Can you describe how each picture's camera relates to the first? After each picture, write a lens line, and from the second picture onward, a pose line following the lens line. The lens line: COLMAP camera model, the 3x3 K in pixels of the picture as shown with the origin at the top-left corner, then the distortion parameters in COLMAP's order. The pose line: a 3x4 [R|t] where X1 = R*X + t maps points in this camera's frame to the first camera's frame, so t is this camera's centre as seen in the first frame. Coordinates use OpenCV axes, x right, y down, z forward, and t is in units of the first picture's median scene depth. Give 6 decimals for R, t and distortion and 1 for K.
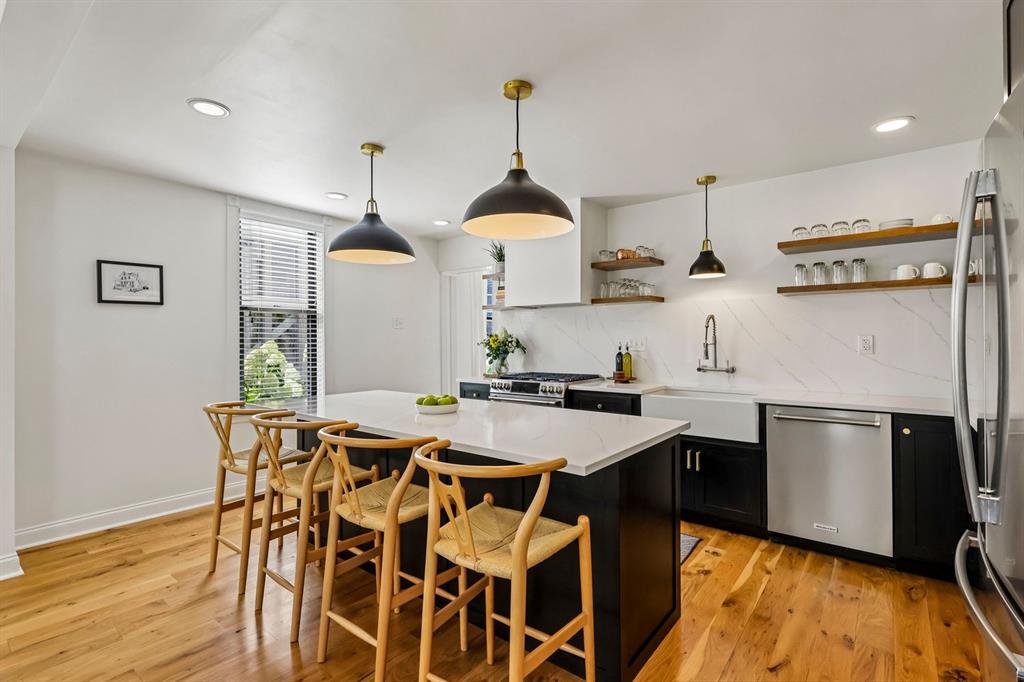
lens RADIAL K [[476.3, 0, 509.8], [0, 476.3, 335.9], [0, 0, 1]] dist [0.005973, 0.000246]
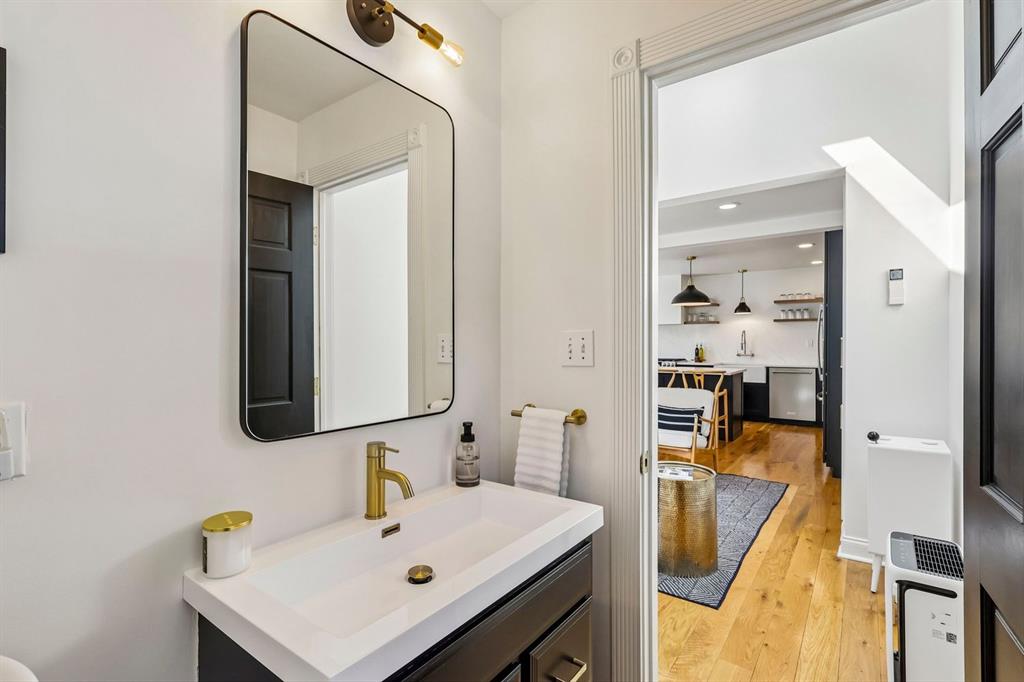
lens RADIAL K [[476.3, 0, 506.8], [0, 476.3, 346.5], [0, 0, 1]] dist [0.005973, 0.000246]
pose [[0.999760, -0.002136, 0.021791, -0.780211], [0.001711, 0.999809, 0.019478, -0.014619], [-0.021828, -0.019436, 0.999573, -1.283282]]
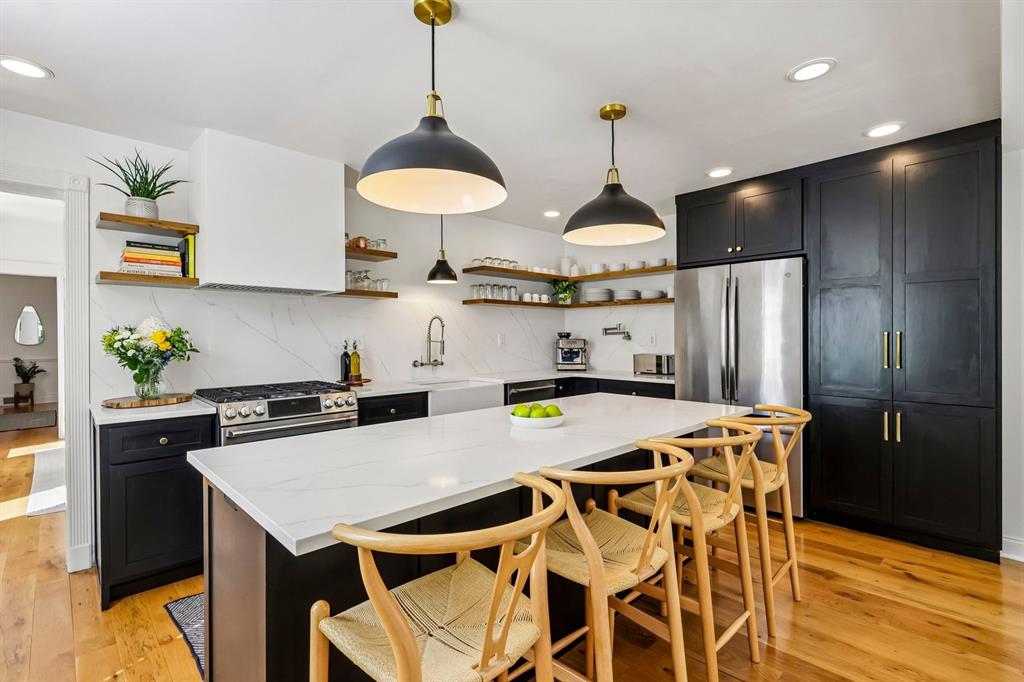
lens RADIAL K [[476.3, 0, 513.3], [0, 476.3, 337.7], [0, 0, 1]] dist [0.005973, 0.000246]
pose [[0.139611, -0.003489, 0.990200, -0.716736], [-0.005422, 0.999976, 0.004288, 0.003236], [-0.990192, -0.005968, 0.139589, 0.691038]]
